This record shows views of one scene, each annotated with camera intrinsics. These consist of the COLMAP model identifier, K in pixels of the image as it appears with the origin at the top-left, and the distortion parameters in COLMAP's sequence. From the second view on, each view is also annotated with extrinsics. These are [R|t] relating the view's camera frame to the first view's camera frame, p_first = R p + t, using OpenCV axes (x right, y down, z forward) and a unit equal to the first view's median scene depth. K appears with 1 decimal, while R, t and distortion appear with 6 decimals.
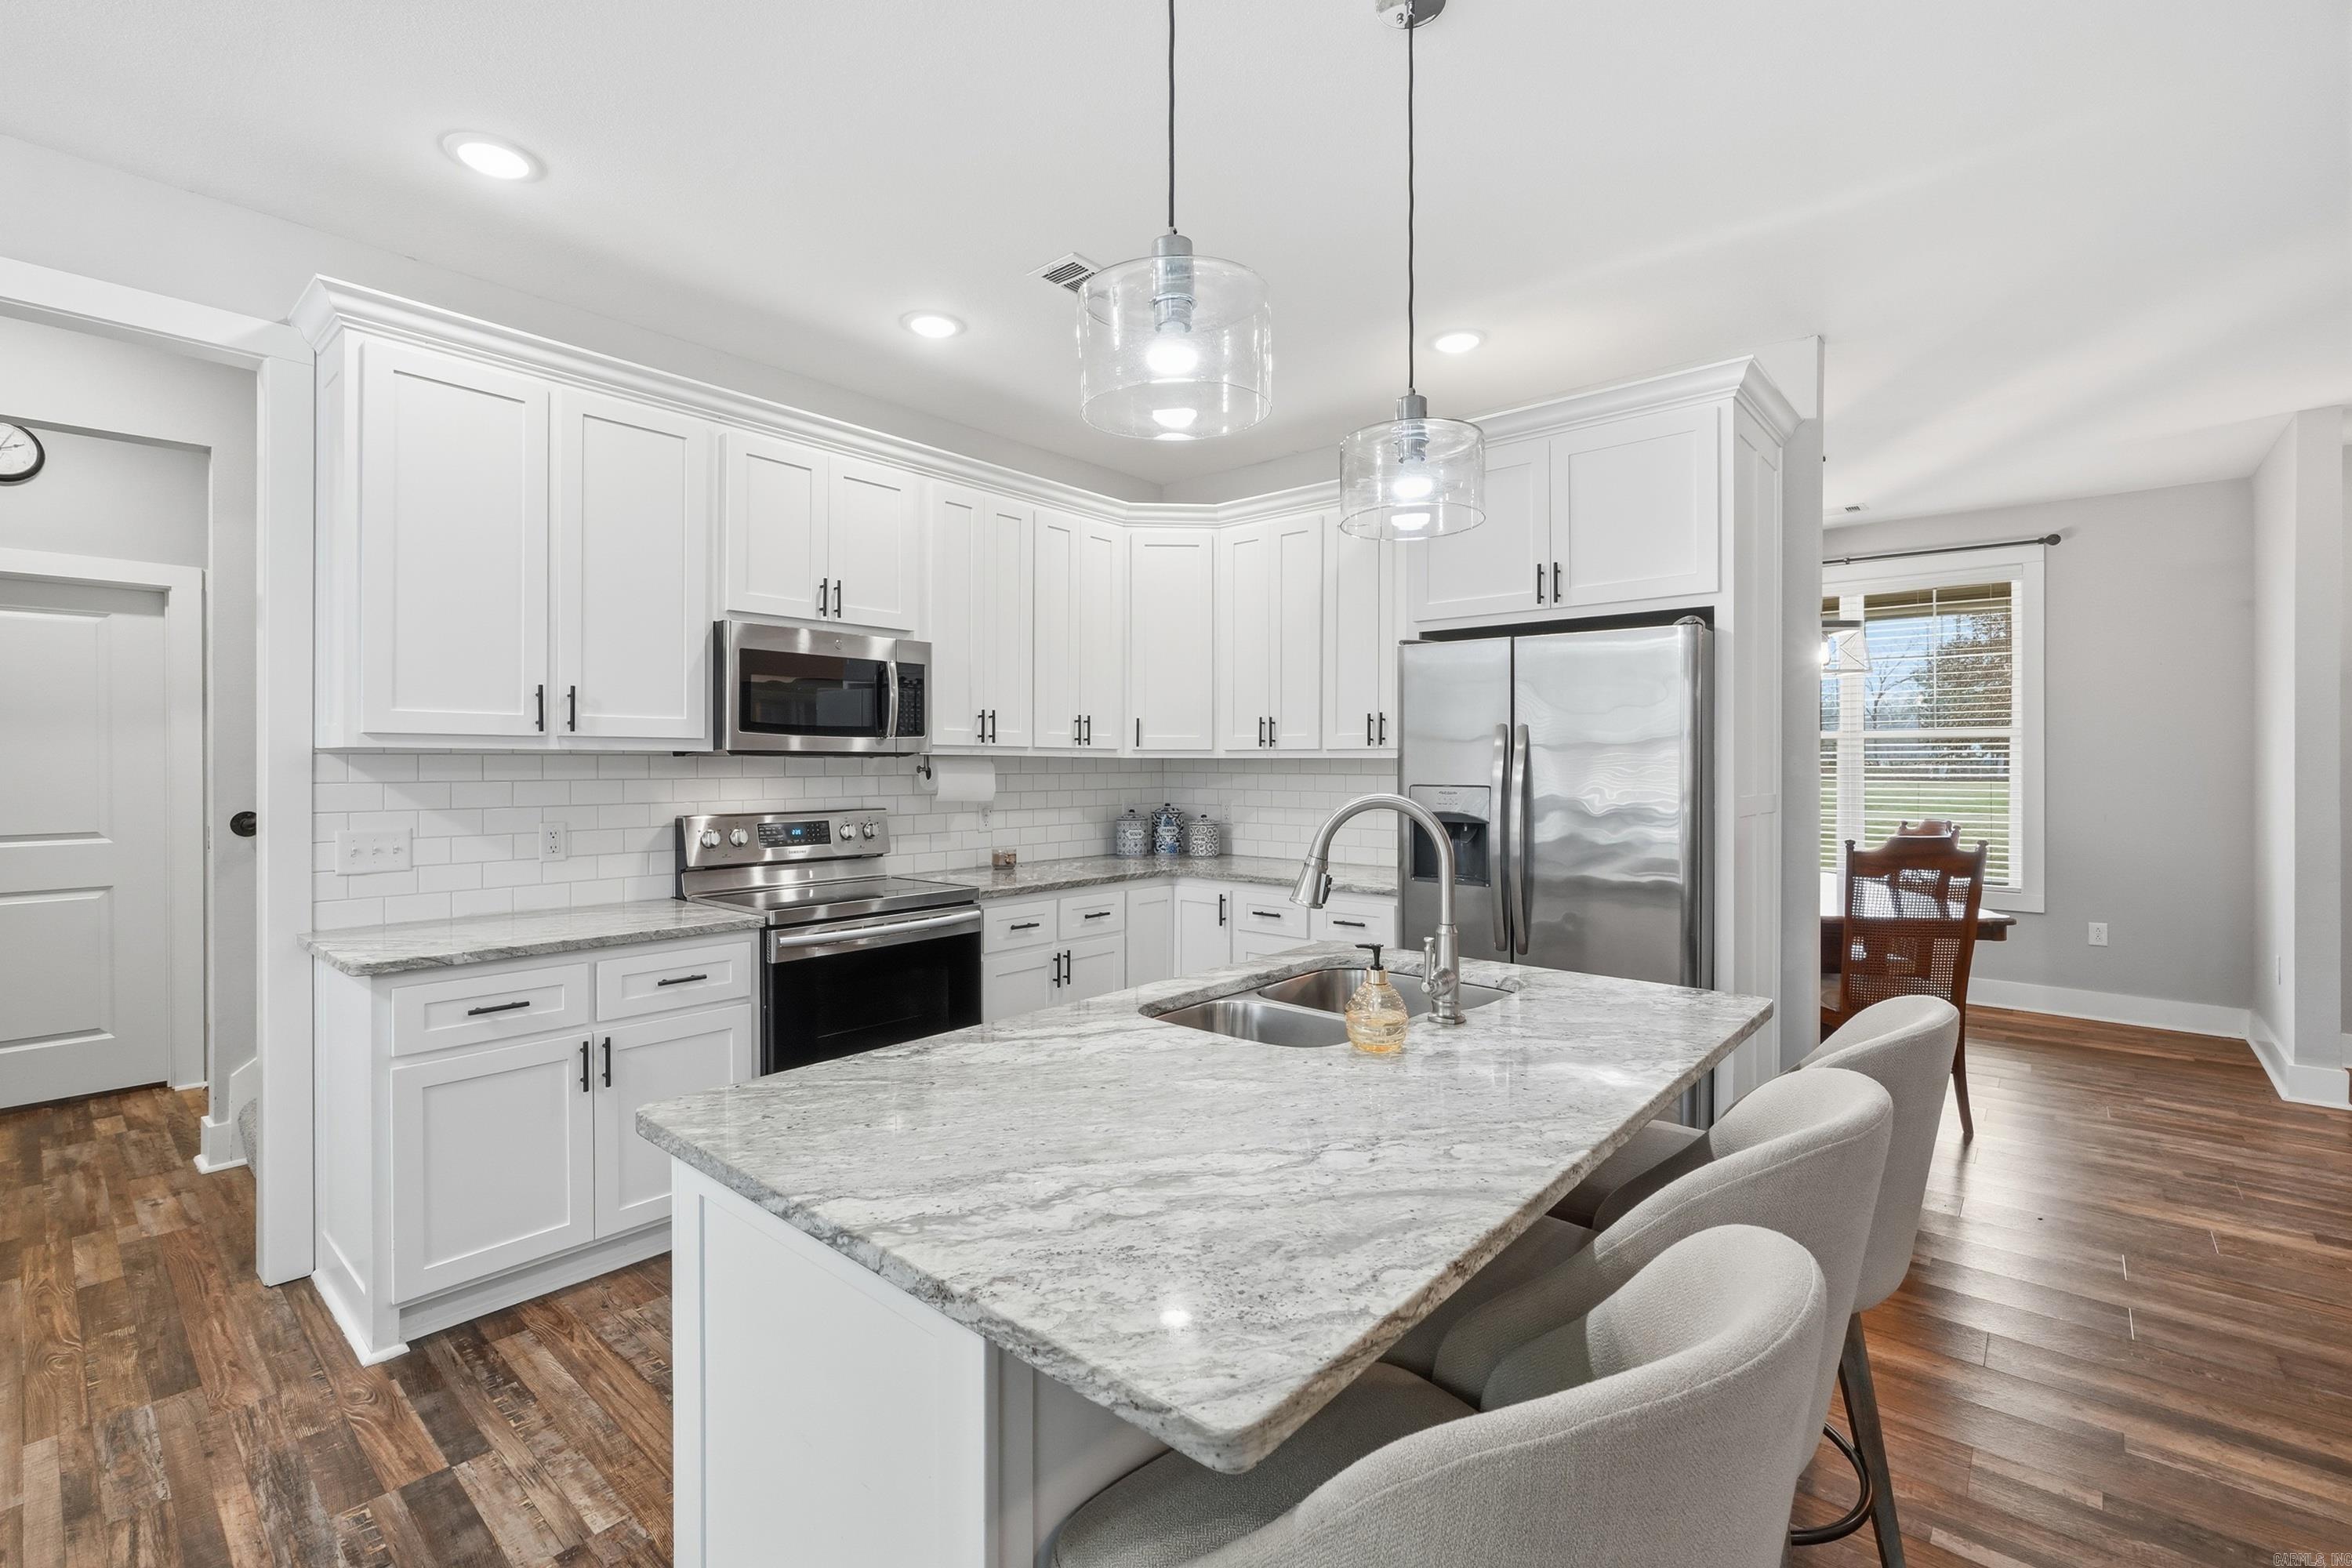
lens RADIAL K [[1027.8, 0, 1163.6], [0, 1027.8, 763.2], [0, 0, 1]] dist [-0.001628, -0.000110]
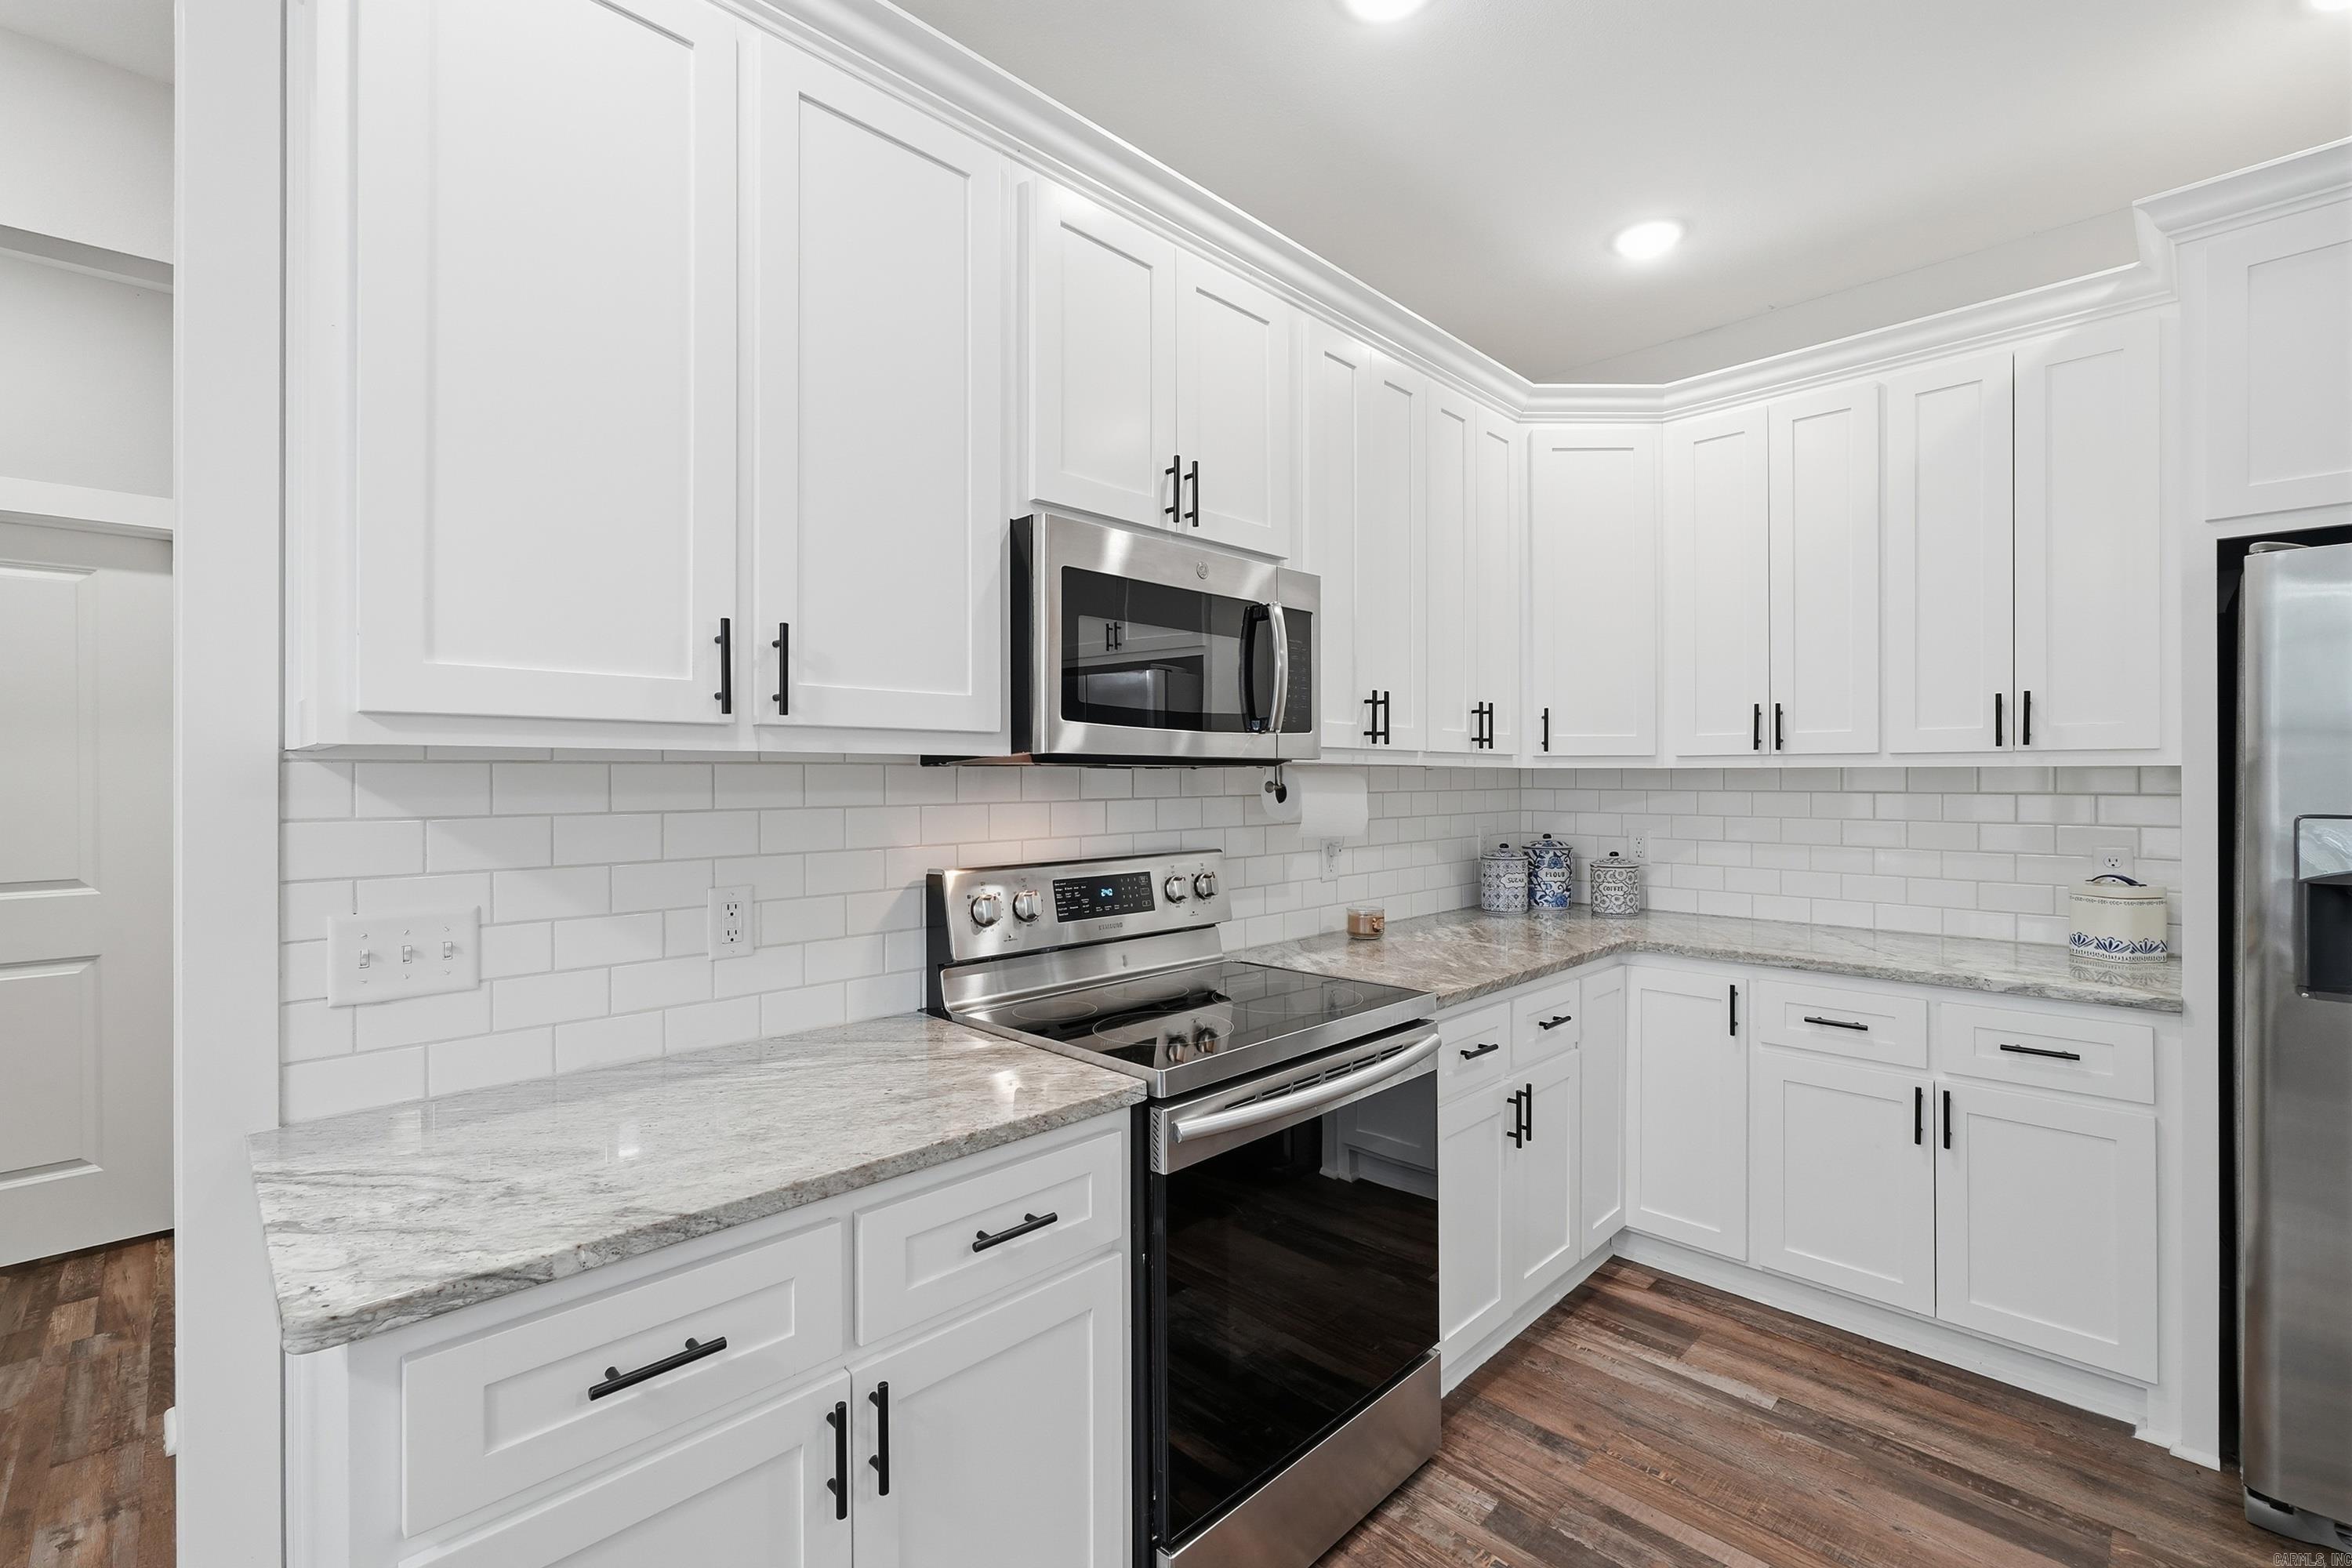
lens RADIAL K [[1004.6, 0, 1160.1], [0, 1004.6, 777.7], [0, 0, 1]] dist [-0.001838, 0.000156]
pose [[0.997505, -0.003527, -0.070511, -0.290079], [0.003521, 0.999994, -0.000217, 0.000412], [0.070511, -0.000032, 0.997511, 0.424946]]
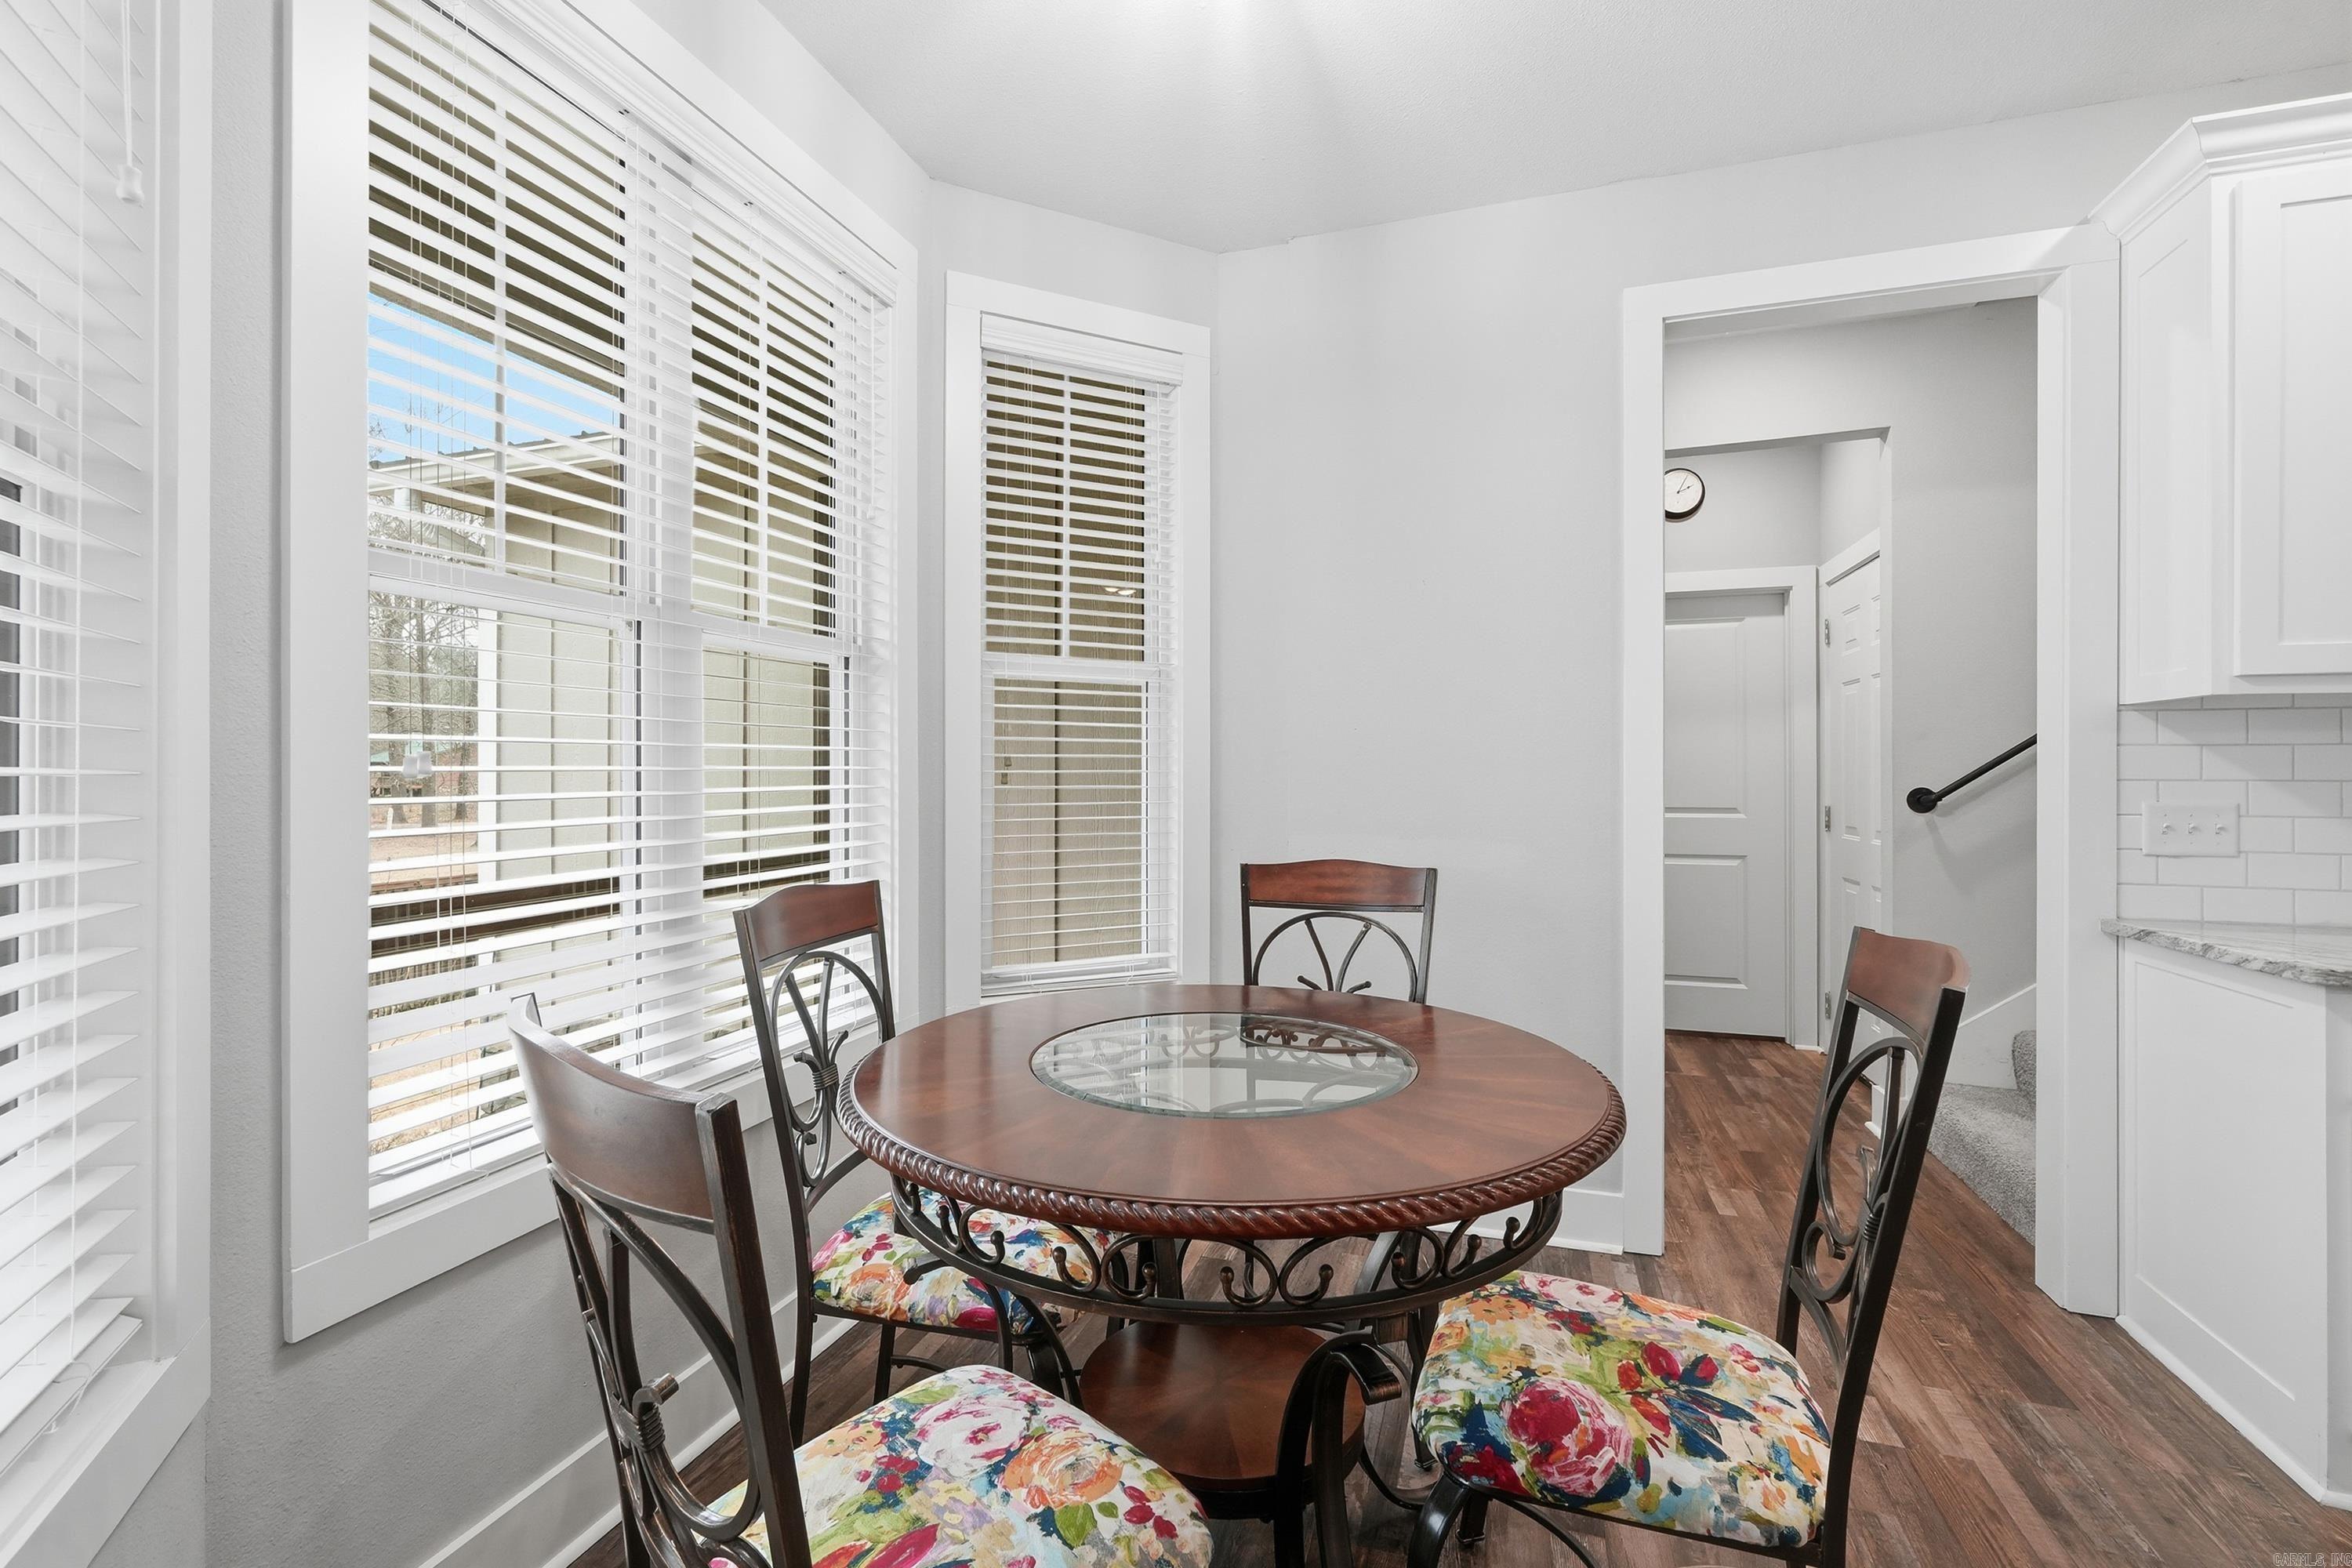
lens RADIAL K [[1024.9, 0, 1166.8], [0, 1024.9, 771.4], [0, 0, 1]] dist [0.001432, 0.000124]
pose [[0.397704, -0.000922, -0.917513, -0.273612], [-0.002037, 0.999996, -0.001888, 0.034245], [0.917511, 0.002620, 0.397701, -0.054504]]
